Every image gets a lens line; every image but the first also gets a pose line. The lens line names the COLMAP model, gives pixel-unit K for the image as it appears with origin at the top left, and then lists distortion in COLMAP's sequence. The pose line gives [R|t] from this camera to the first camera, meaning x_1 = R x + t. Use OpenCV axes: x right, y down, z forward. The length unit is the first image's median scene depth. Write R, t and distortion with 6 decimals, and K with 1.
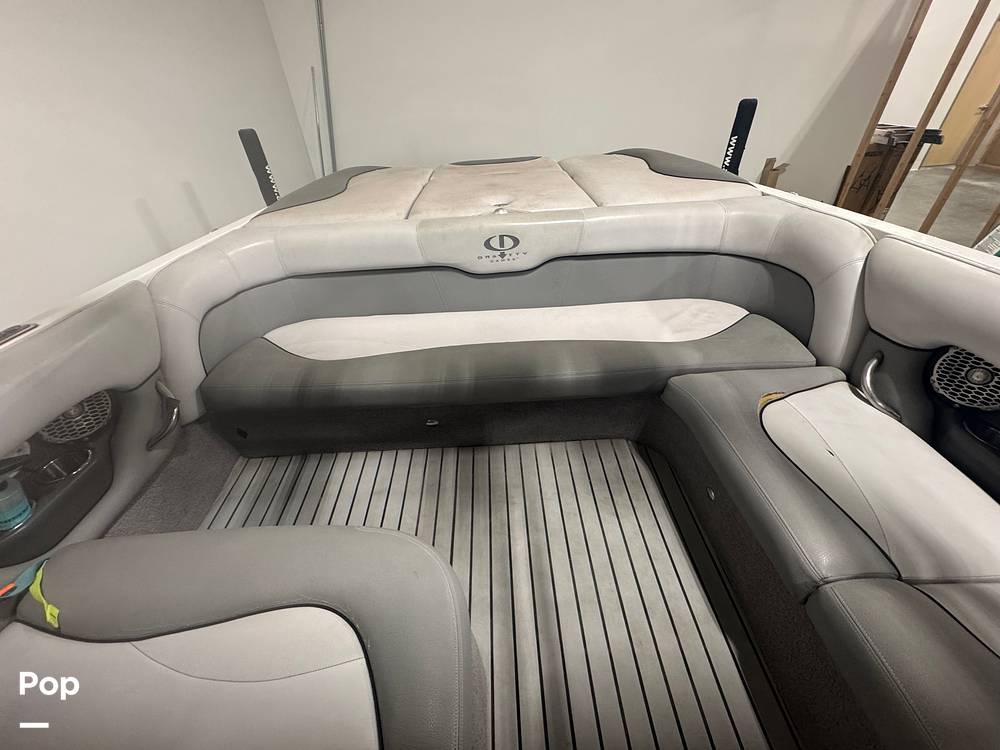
lens RADIAL K [[400.7, 0, 502.0], [0, 400.7, 372.9], [0, 0, 1]] dist [-0.003446, 0.001004]
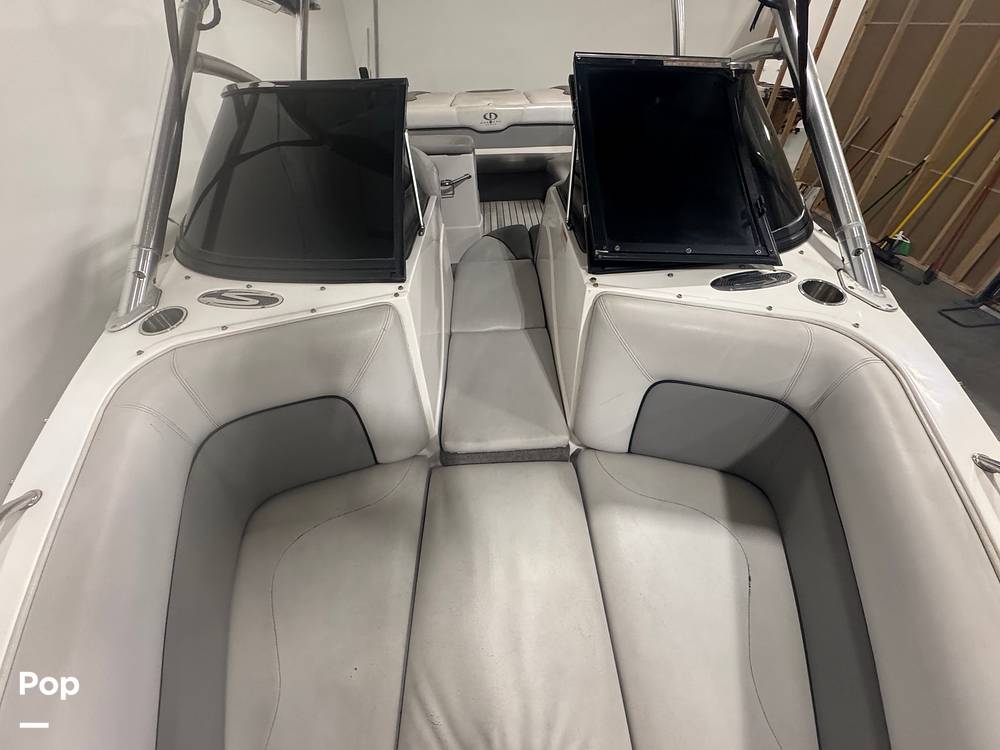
lens RADIAL K [[400.7, 0, 500.2], [0, 400.7, 378.6], [0, 0, 1]] dist [-0.003446, 0.001004]
pose [[0.999686, 0.020112, 0.014971, 0.053005], [-0.021217, 0.996744, 0.077786, 1.062167], [-0.013357, -0.078079, 0.996858, -1.542308]]
